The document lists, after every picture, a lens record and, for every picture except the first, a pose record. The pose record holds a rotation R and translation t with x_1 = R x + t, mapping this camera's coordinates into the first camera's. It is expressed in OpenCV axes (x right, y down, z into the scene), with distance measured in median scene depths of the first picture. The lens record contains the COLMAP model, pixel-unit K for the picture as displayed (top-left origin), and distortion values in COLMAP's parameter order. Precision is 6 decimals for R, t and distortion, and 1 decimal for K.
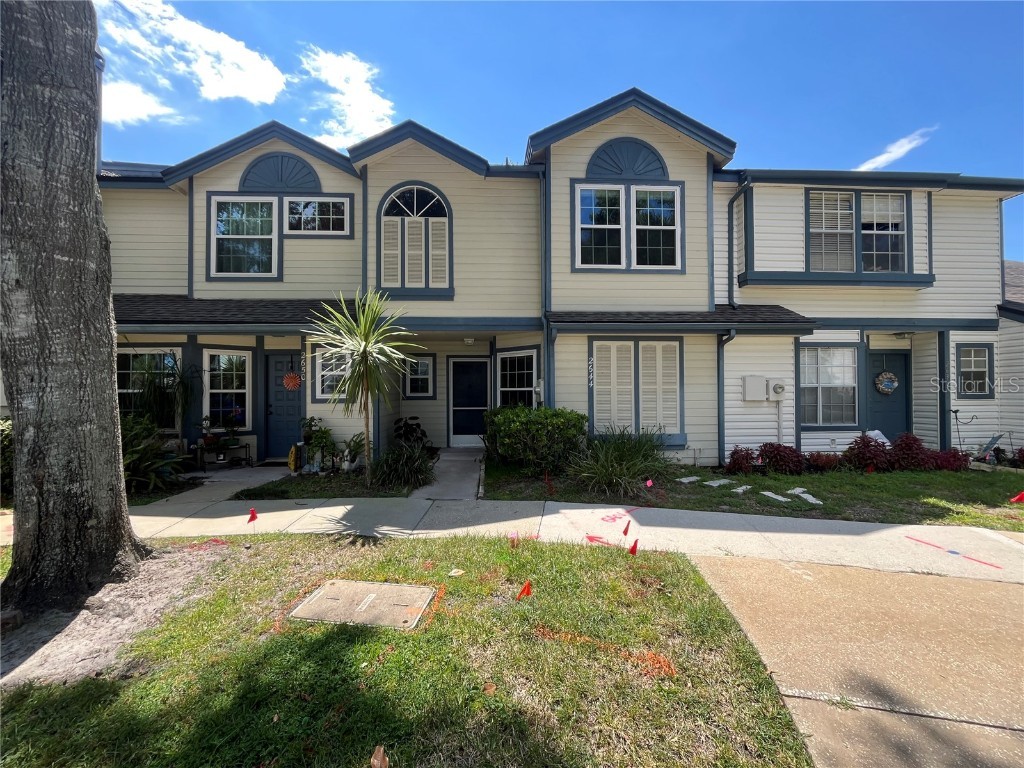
lens RADIAL K [[415.4, 0, 509.7], [0, 415.4, 387.6], [0, 0, 1]] dist [-0.005885, -0.000162]
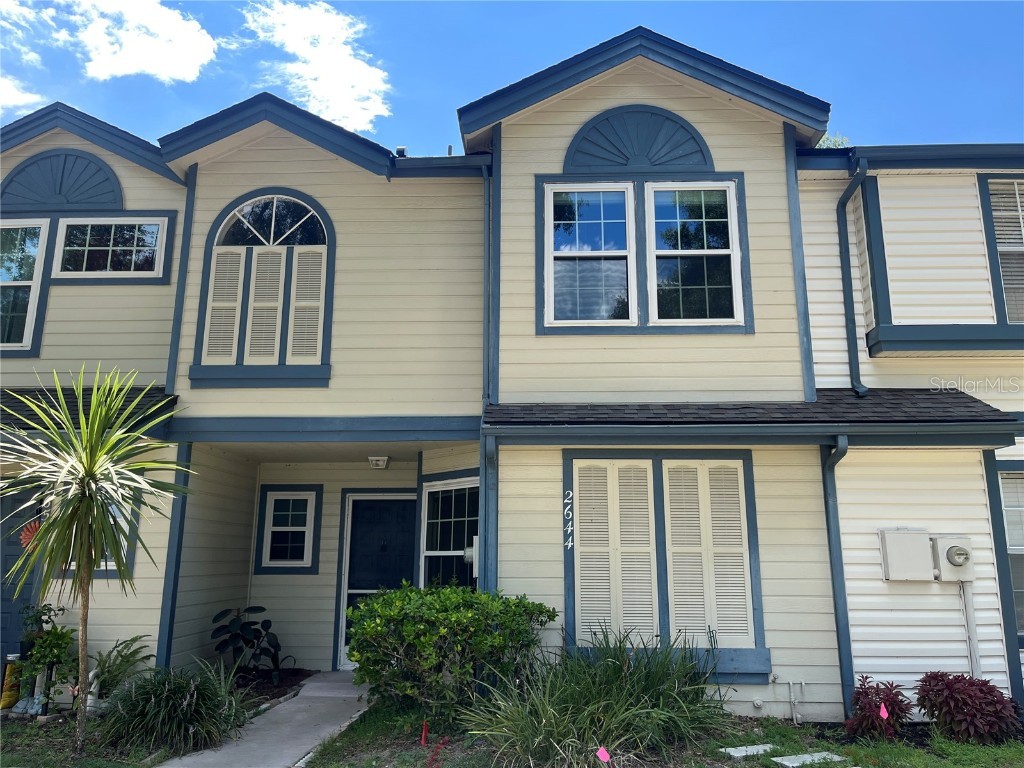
lens RADIAL K [[784.5, 0, 515.1], [0, 784.5, 380.4], [0, 0, 1]] dist [0.054176, -0.078558]
pose [[0.996505, -0.011900, -0.082680, 0.200886], [-0.006119, 0.976742, -0.214330, 0.003602], [0.083307, 0.214087, 0.973256, 0.004202]]
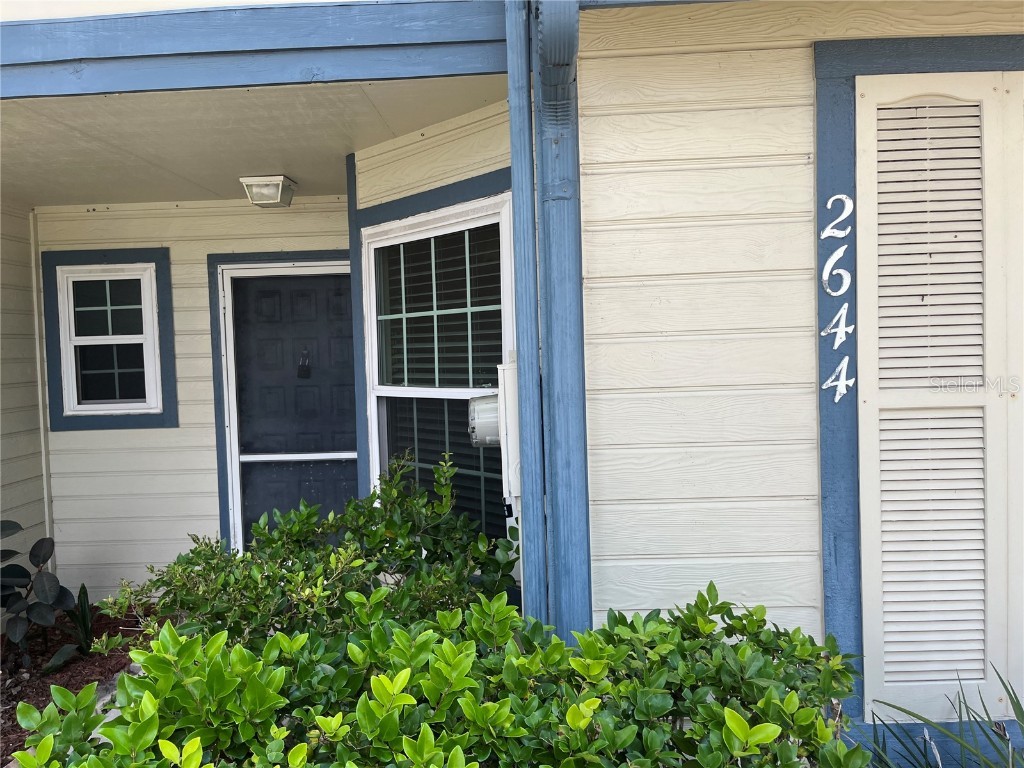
lens RADIAL K [[778.8, 0, 512.0], [0, 778.8, 384.0], [0, 0, 1]] dist [0.049244, -0.078585]
pose [[0.995927, -0.023460, -0.087054, 0.099775], [0.028455, 0.997992, 0.056593, -0.024692], [0.085551, -0.058839, 0.994595, 0.681182]]
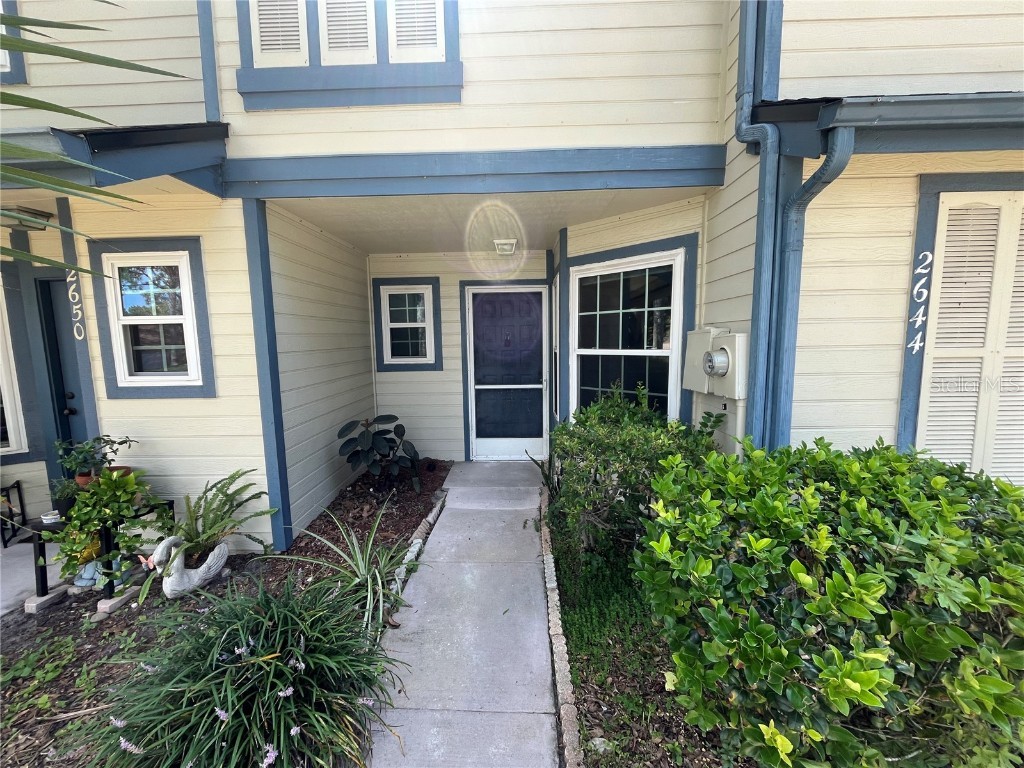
lens RADIAL K [[415.4, 0, 509.7], [0, 415.4, 387.6], [0, 0, 1]] dist [-0.005885, -0.000162]
pose [[0.997121, -0.003792, -0.075730, -0.071546], [0.013615, 0.991469, 0.129631, -0.018588], [0.074592, -0.130289, 0.988666, 0.644024]]
